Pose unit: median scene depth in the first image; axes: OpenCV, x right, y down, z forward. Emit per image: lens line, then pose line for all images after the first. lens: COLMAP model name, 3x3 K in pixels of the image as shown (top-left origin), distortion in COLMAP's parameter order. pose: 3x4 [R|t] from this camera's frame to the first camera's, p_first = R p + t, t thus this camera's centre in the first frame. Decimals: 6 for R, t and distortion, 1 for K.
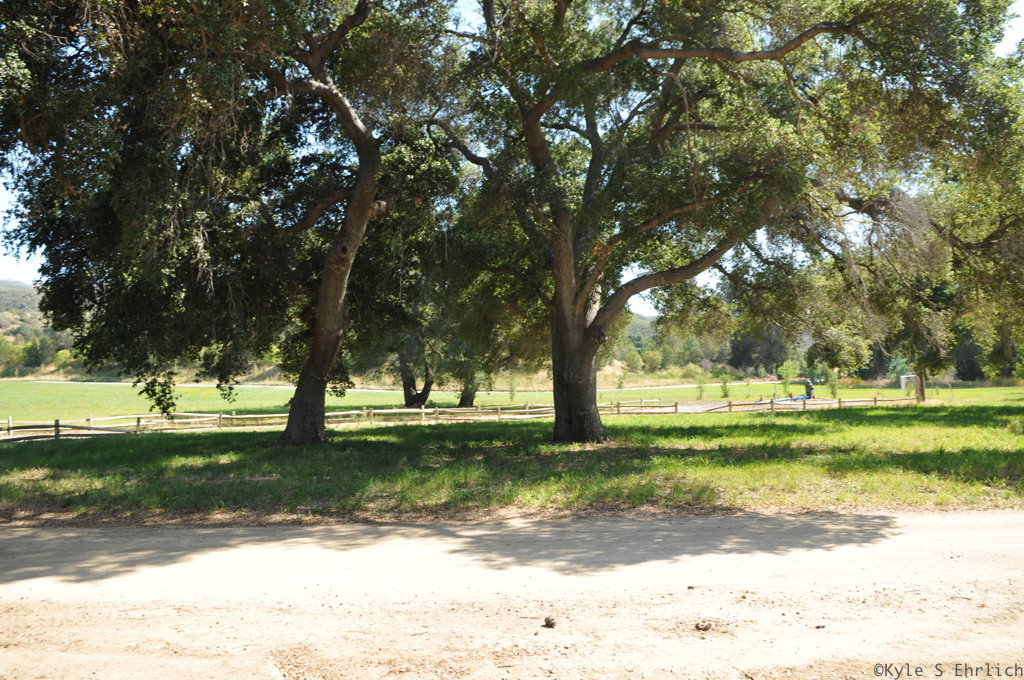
lens RADIAL K [[756.4, 0, 513.3], [0, 756.4, 342.2], [0, 0, 1]] dist [-0.026011, -0.033637]
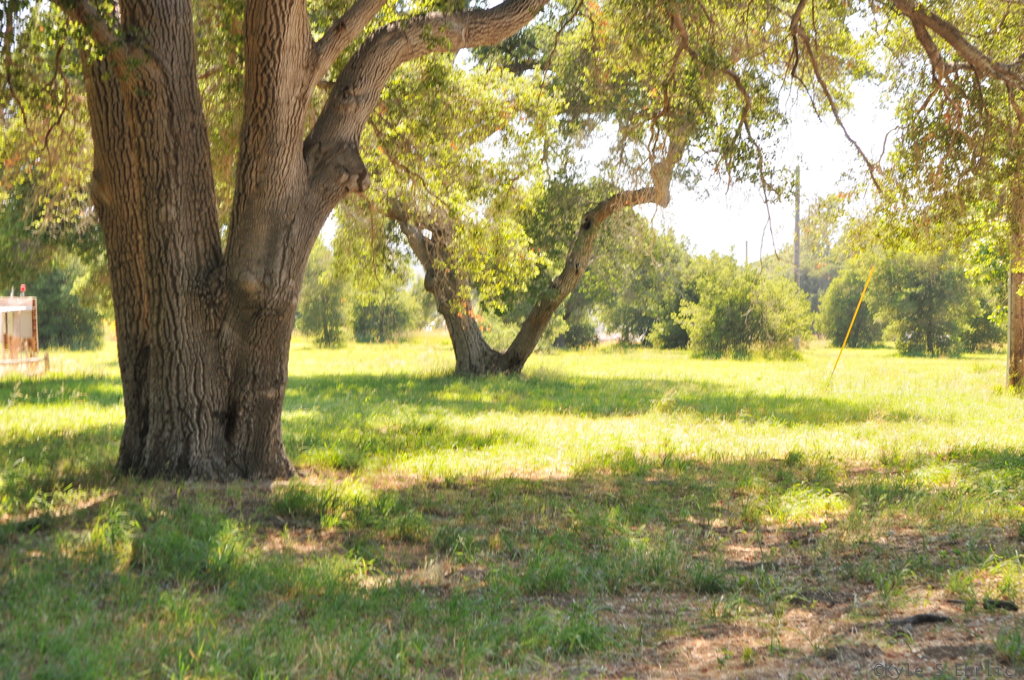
lens RADIAL K [[1787.3, 0, 512.0], [0, 1787.3, 340.0], [0, 0, 1]] dist [0.193893, -0.012281]
pose [[0.516181, 0.011028, 0.856409, -0.524023], [-0.063544, 0.997654, 0.025453, 0.041408], [-0.854119, -0.067558, 0.515671, 0.477203]]
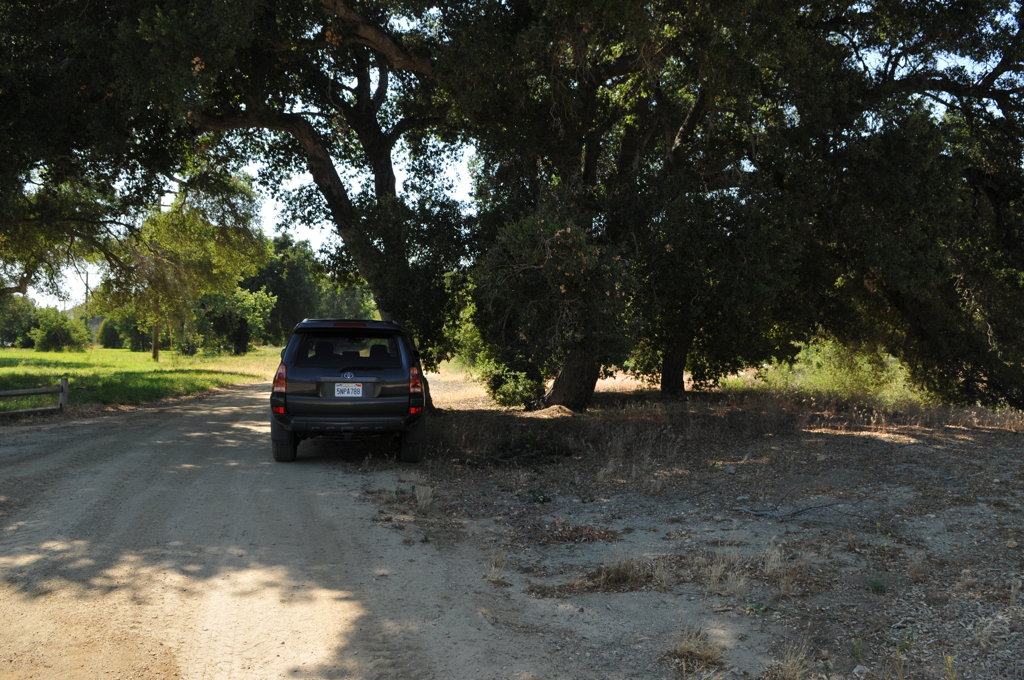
lens RADIAL K [[756.4, 0, 513.3], [0, 756.4, 342.2], [0, 0, 1]] dist [-0.026011, -0.033637]
pose [[-0.127050, 0.018082, 0.991732, -1.126151], [-0.070238, 0.997160, -0.027179, 0.036286], [-0.989406, -0.073111, -0.125419, 0.186760]]
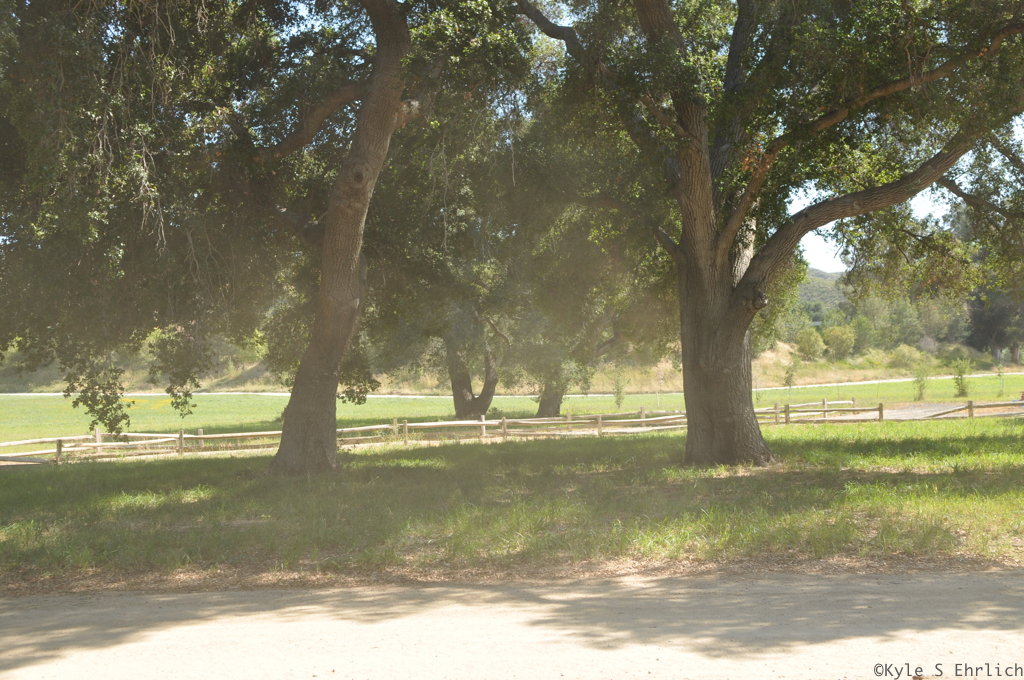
lens RADIAL K [[1160.8, 0, 510.9], [0, 1160.8, 342.6], [0, 0, 1]] dist [0.045196, 0.030616]
pose [[0.995409, -0.023055, -0.092895, -0.001063], [0.024838, 0.999528, 0.018088, 0.006267], [0.092434, -0.020312, 0.995512, 0.001495]]
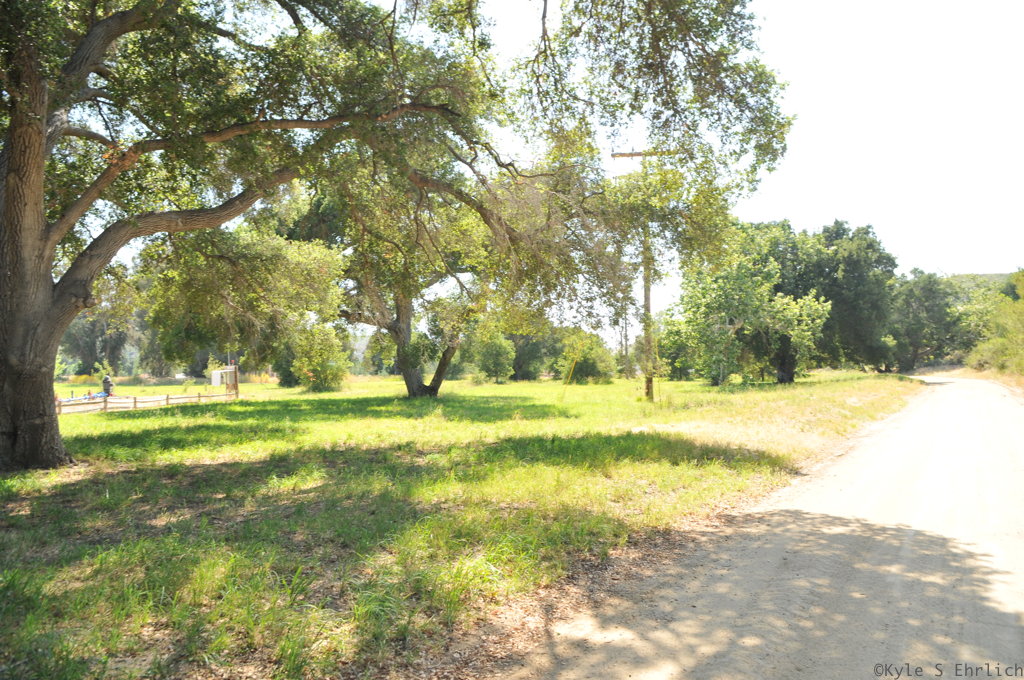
lens RADIAL K [[756.4, 0, 513.3], [0, 756.4, 342.2], [0, 0, 1]] dist [-0.026011, -0.033637]
pose [[0.551915, 0.035420, 0.833148, -0.192301], [-0.037236, 0.999148, -0.017811, 0.026203], [-0.833068, -0.021193, 0.552764, 0.340505]]
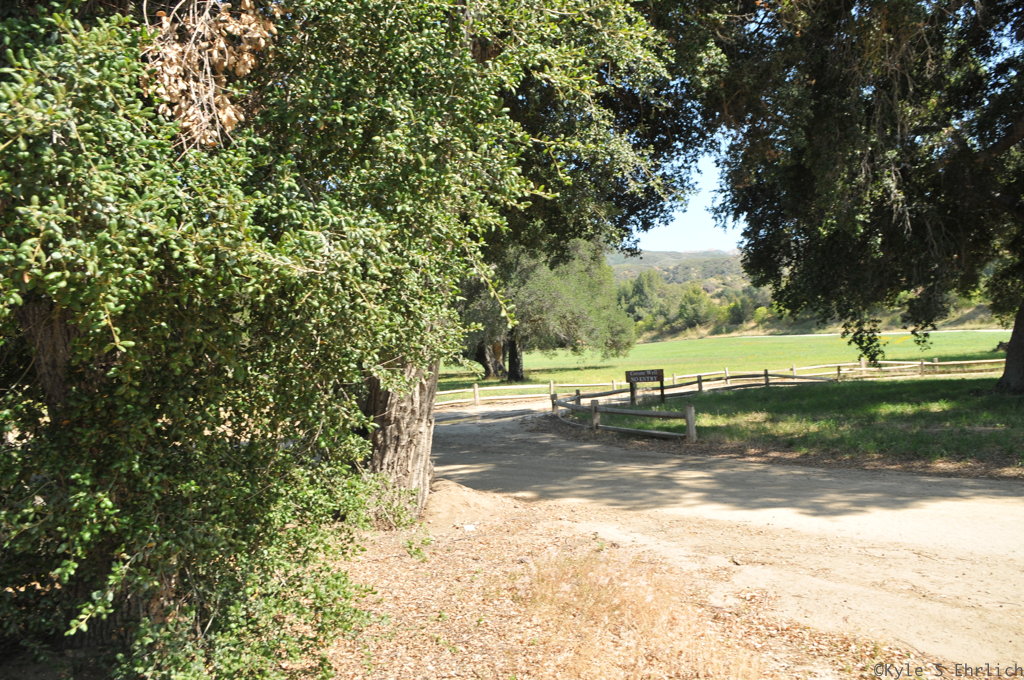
lens RADIAL K [[756.4, 0, 513.3], [0, 756.4, 342.2], [0, 0, 1]] dist [-0.026011, -0.033637]
pose [[0.650923, -0.037328, -0.758226, -0.010911], [0.087964, 0.995771, 0.026494, 0.001760], [0.754031, -0.083942, 0.651454, -0.005134]]
